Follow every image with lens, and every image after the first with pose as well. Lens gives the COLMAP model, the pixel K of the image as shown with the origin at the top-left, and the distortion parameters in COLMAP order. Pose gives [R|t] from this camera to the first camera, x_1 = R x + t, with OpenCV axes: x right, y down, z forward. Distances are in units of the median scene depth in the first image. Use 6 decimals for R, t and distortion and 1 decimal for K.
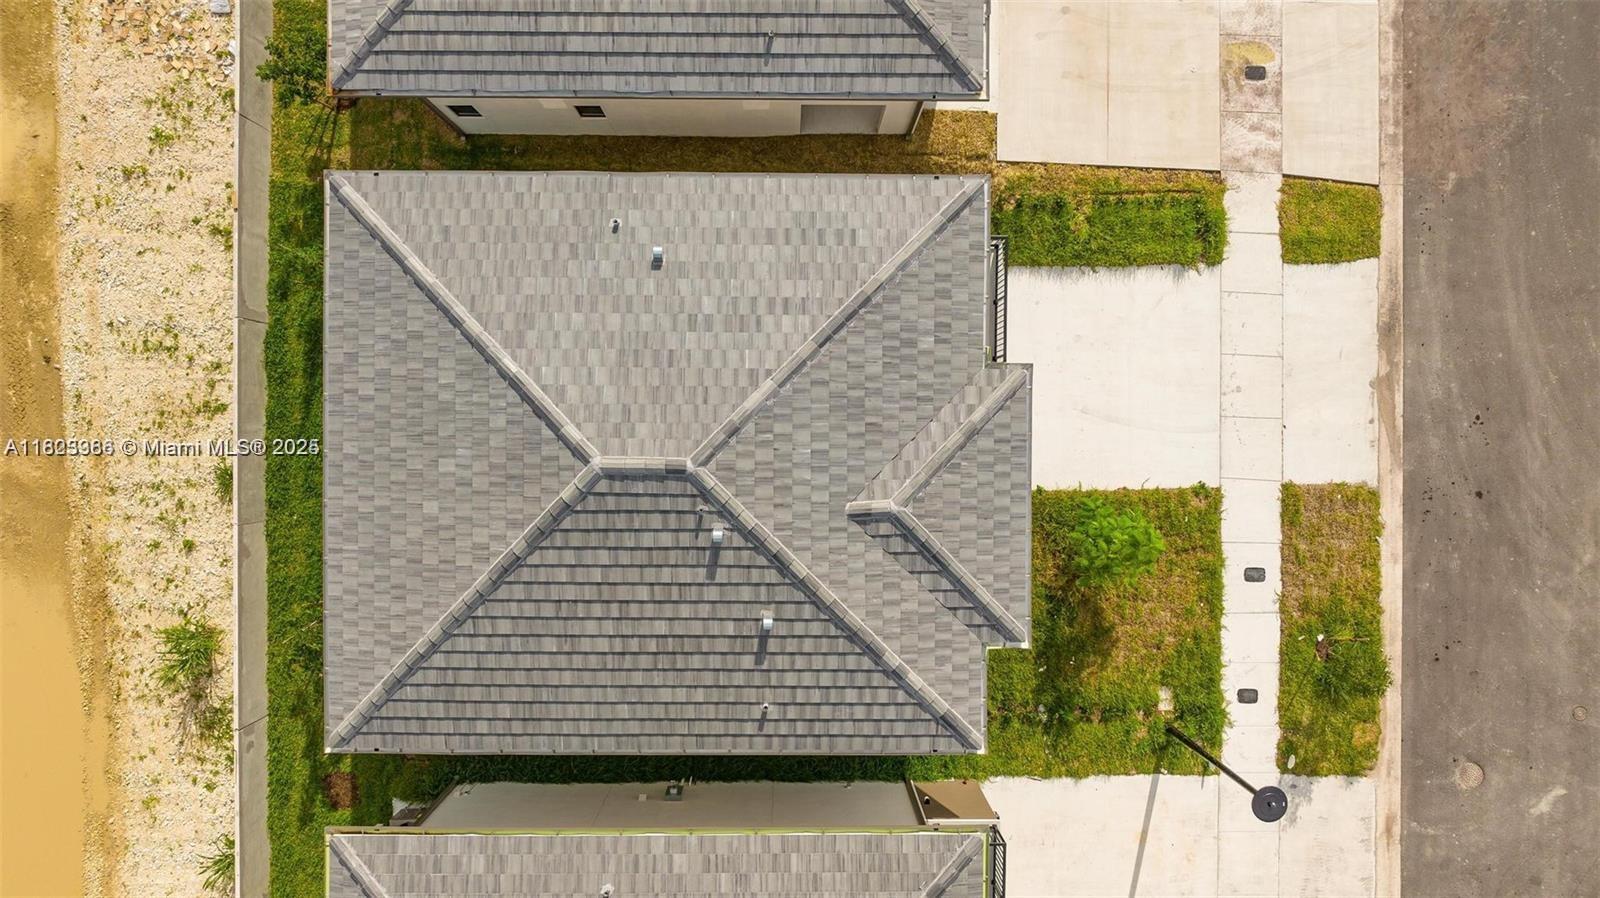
lens RADIAL K [[1092.0, 0, 827.4], [0, 1092.0, 450.4], [0, 0, 1]] dist [0.040162, -0.000292]
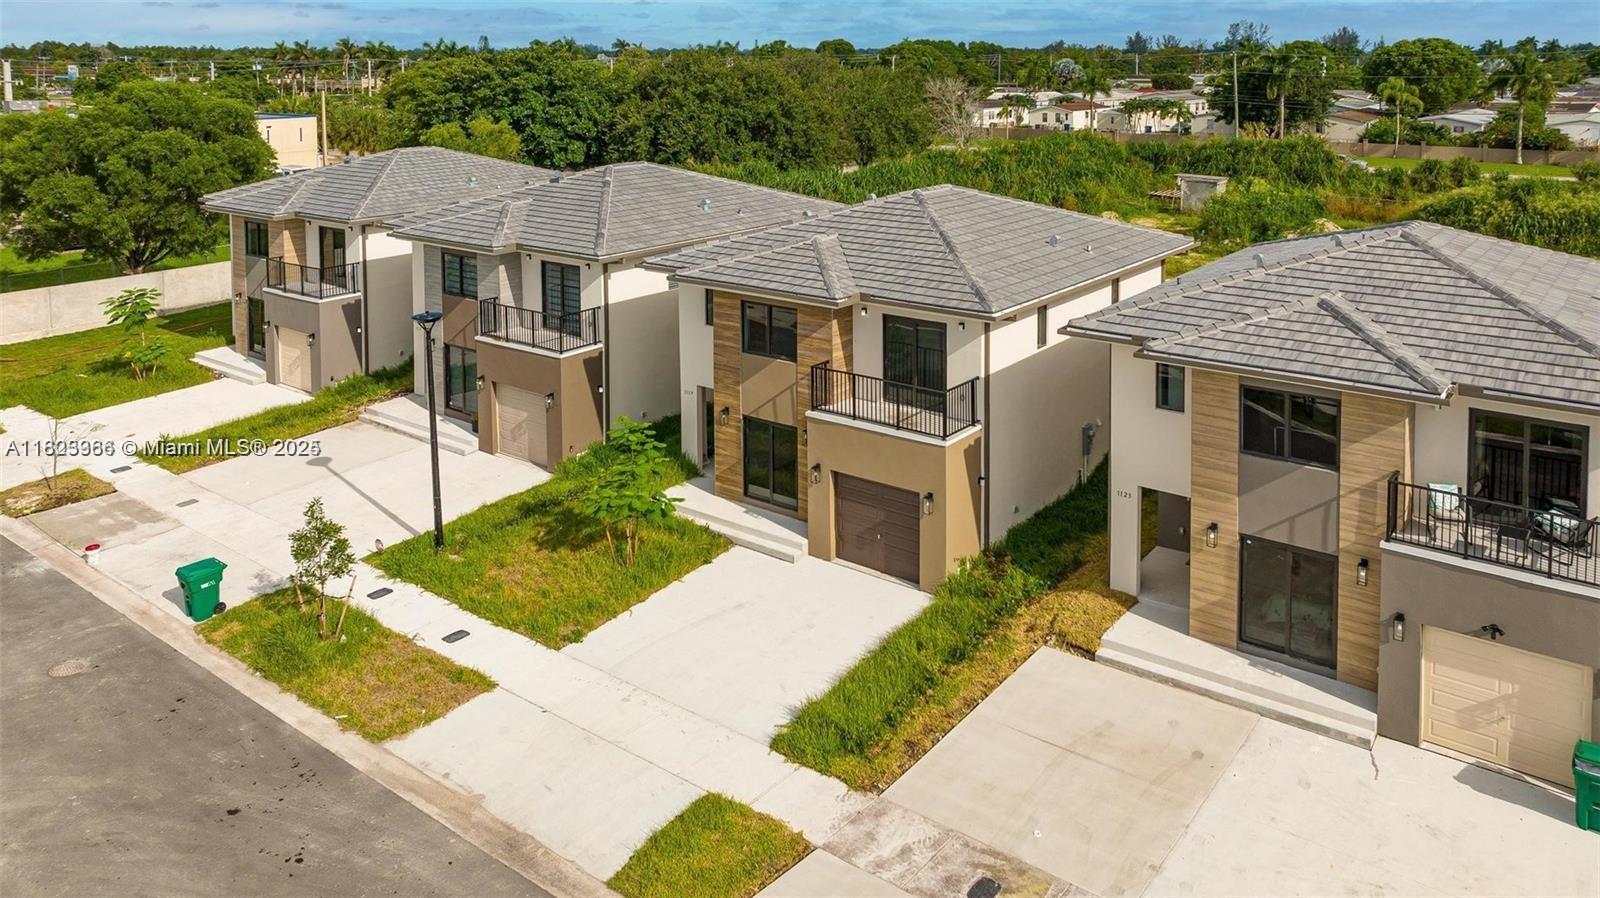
lens RADIAL K [[1092.0, 0, 827.4], [0, 1092.0, 450.4], [0, 0, 1]] dist [0.040162, -0.000292]
pose [[-0.600879, 0.255440, -0.757427, 0.834974], [-0.799331, -0.196512, 0.567849, -0.571785], [-0.003792, 0.946643, 0.322261, 0.608462]]
